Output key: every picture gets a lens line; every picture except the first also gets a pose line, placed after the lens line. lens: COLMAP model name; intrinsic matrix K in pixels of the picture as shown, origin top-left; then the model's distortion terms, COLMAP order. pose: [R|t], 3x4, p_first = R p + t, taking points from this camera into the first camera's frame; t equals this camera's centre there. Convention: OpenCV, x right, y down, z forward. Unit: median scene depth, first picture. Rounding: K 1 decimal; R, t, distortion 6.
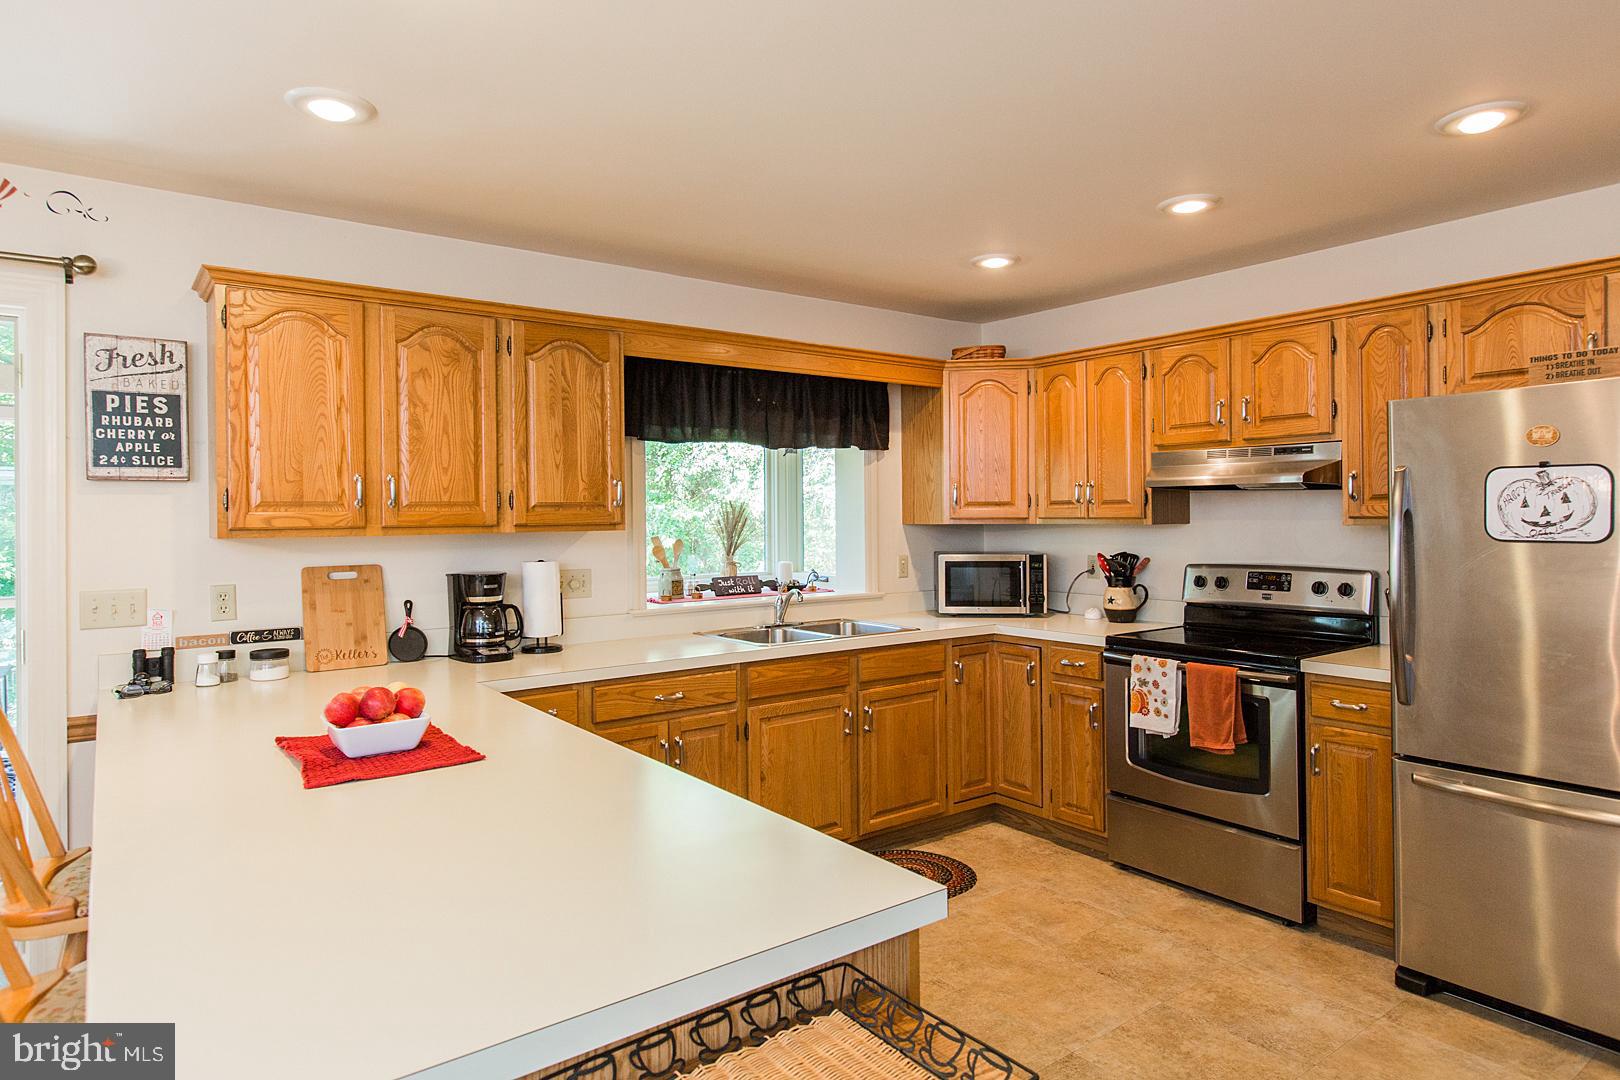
lens RADIAL K [[931.3, 0, 806.3], [0, 931.3, 513.6], [0, 0, 1]] dist [0.005749, -0.000635]
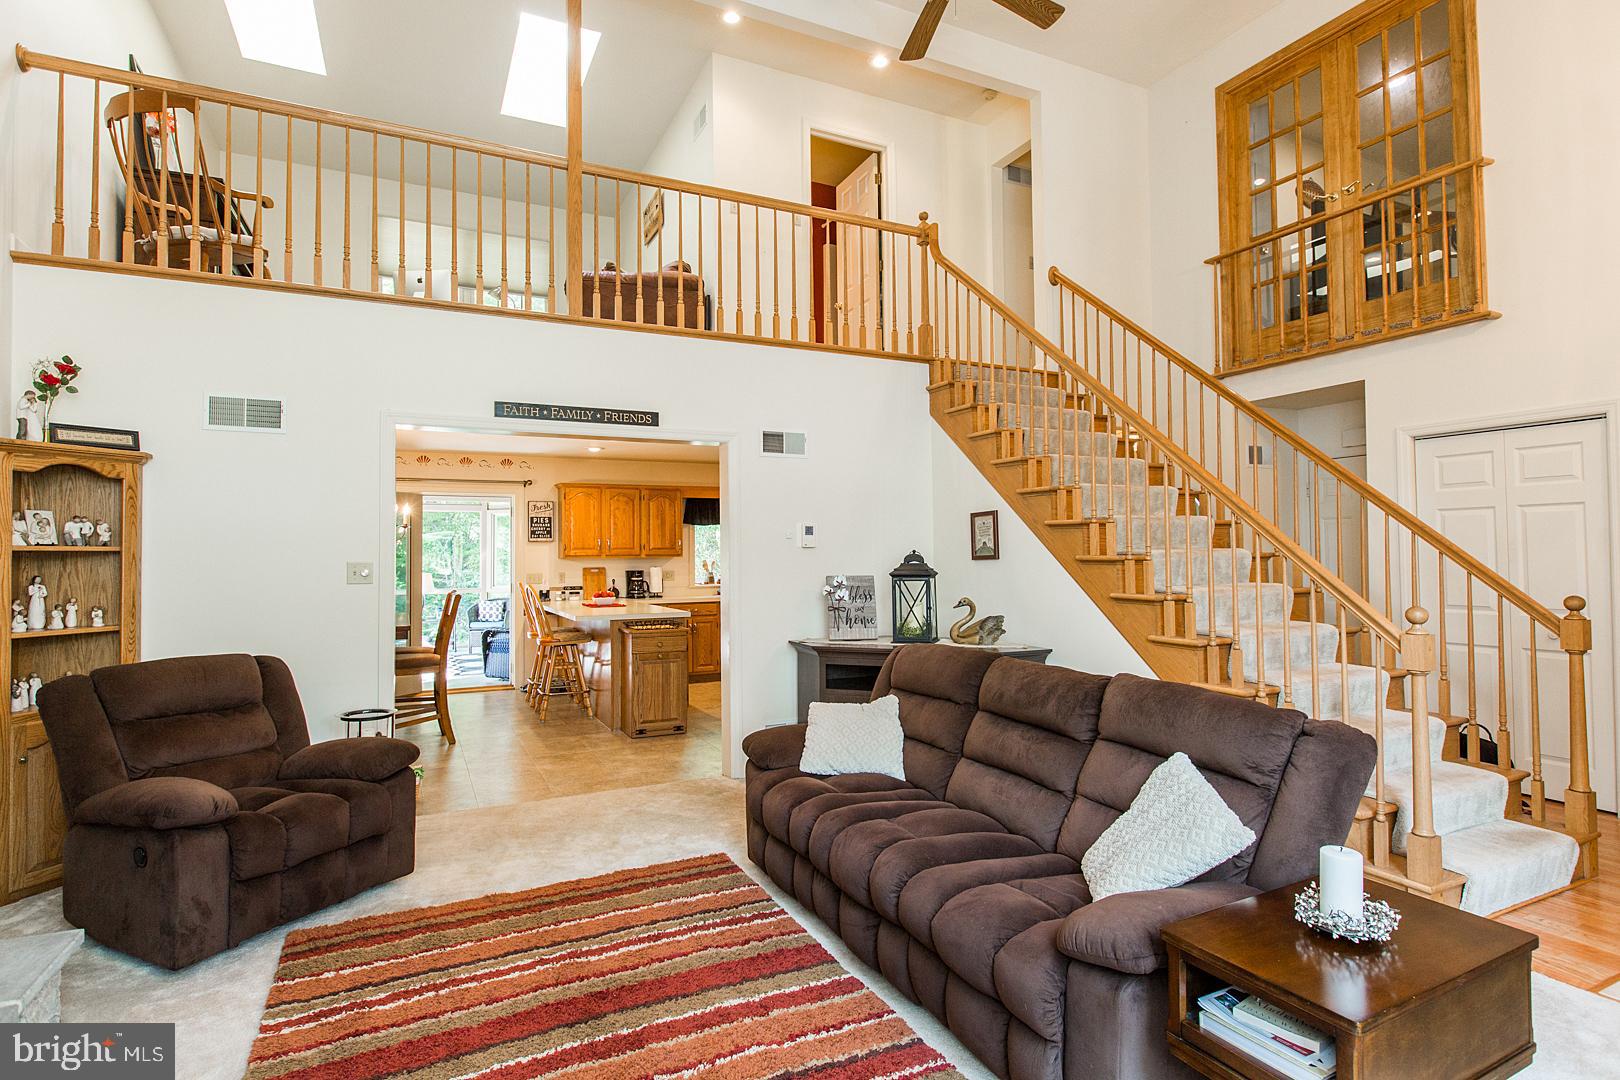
lens RADIAL K [[818.9, 0, 844.3], [0, 818.9, 536.6], [0, 0, 1]] dist [-0.000812, -0.001341]
pose [[0.988966, -0.005882, -0.148023, 0.732207], [0.003227, 0.999830, -0.018167, 0.003316], [0.148105, 0.017489, 0.988817, -1.575104]]
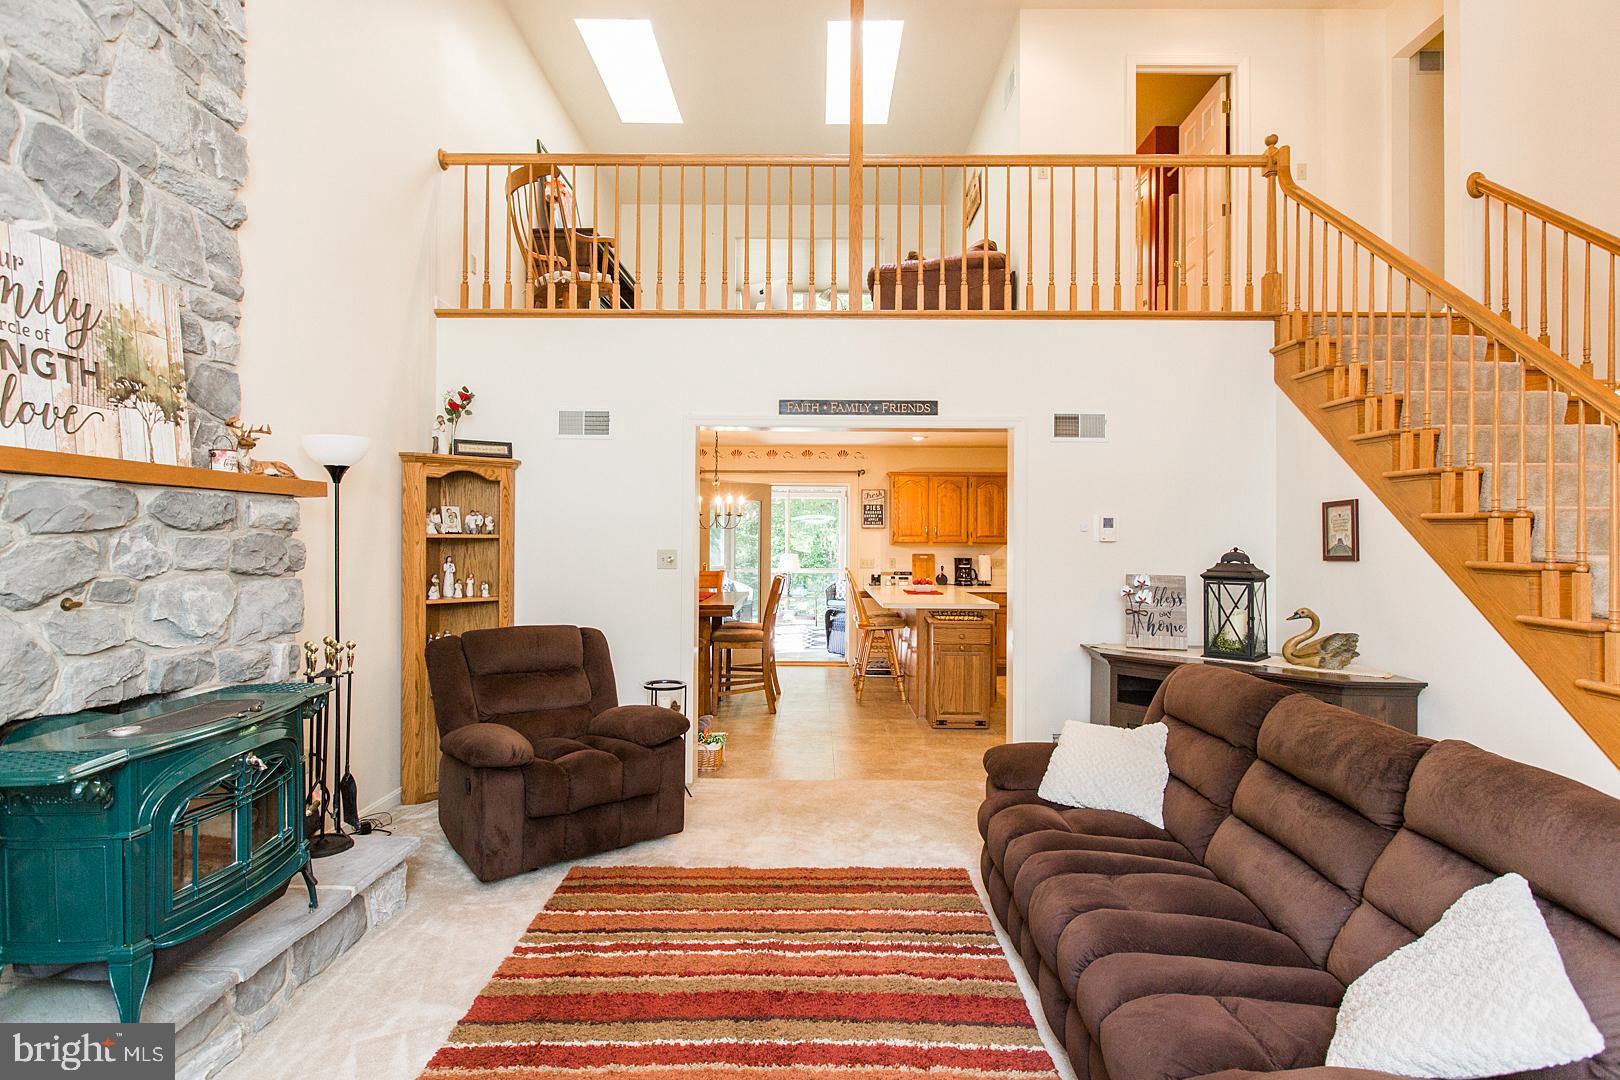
lens RADIAL K [[818.9, 0, 830.9], [0, 818.9, 534.2], [0, 0, 1]] dist [-0.000812, -0.001341]
pose [[0.811751, 0.010935, -0.583902, 0.868407], [-0.011771, 0.999928, 0.002360, -0.015446], [0.583885, 0.004957, 0.811821, -1.443348]]
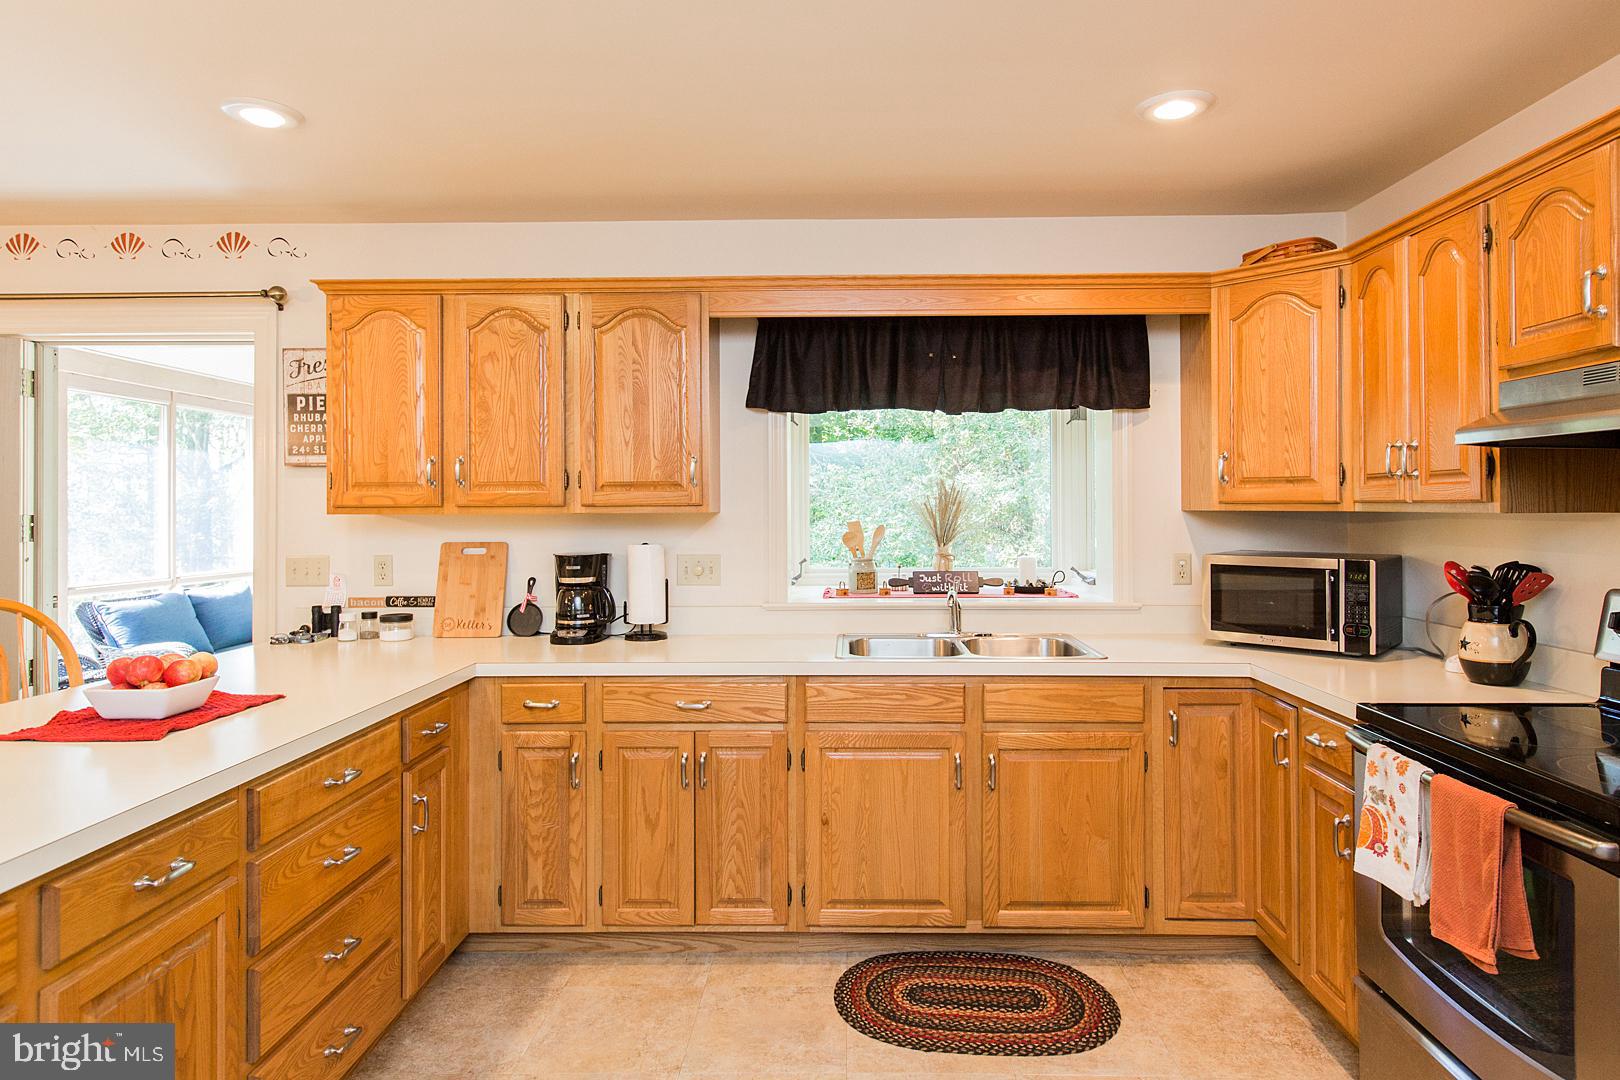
lens RADIAL K [[931.3, 0, 834.0], [0, 931.3, 501.0], [0, 0, 1]] dist [0.005749, -0.000635]
pose [[0.791091, 0.002417, -0.611694, 0.467331], [-0.002481, 0.999997, 0.000743, 0.006175], [0.611694, 0.000930, 0.791094, 0.378943]]
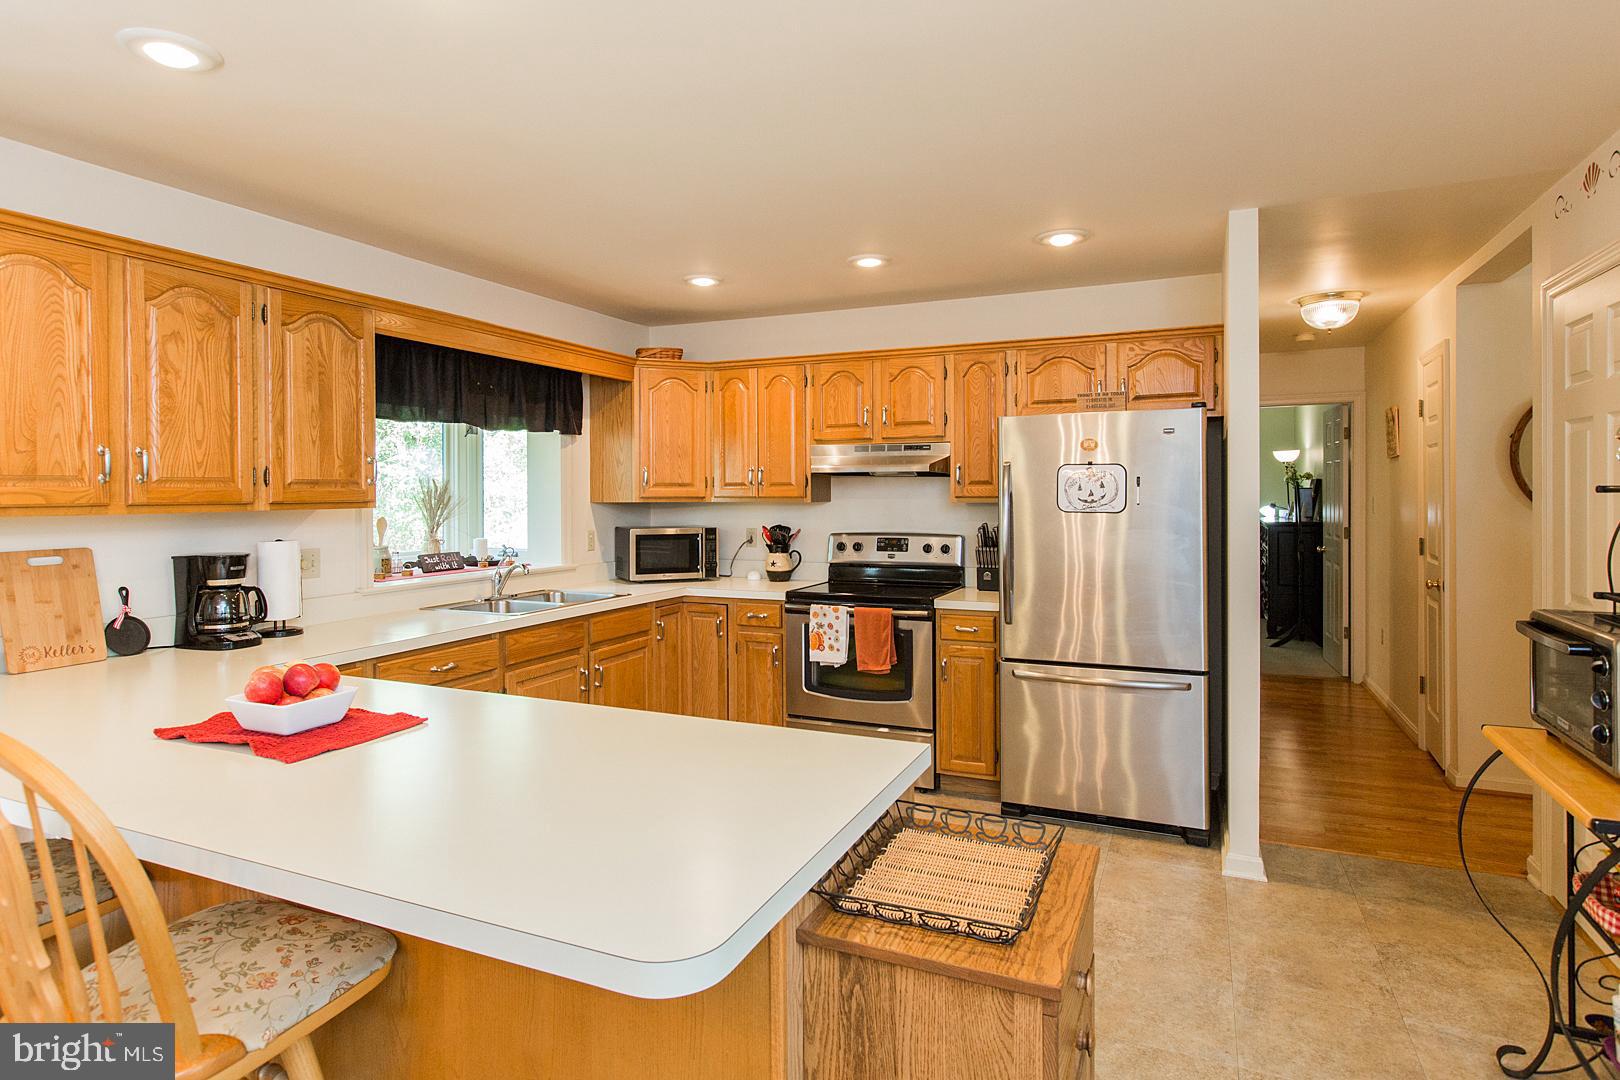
lens RADIAL K [[880.8, 0, 787.6], [0, 880.8, 497.1], [0, 0, 1]] dist [0.004506, -0.000056]
pose [[0.879900, 0.002379, 0.475154, -0.265868], [-0.004309, 0.999986, 0.002974, 0.001566], [-0.475140, -0.004665, 0.879898, -0.044727]]
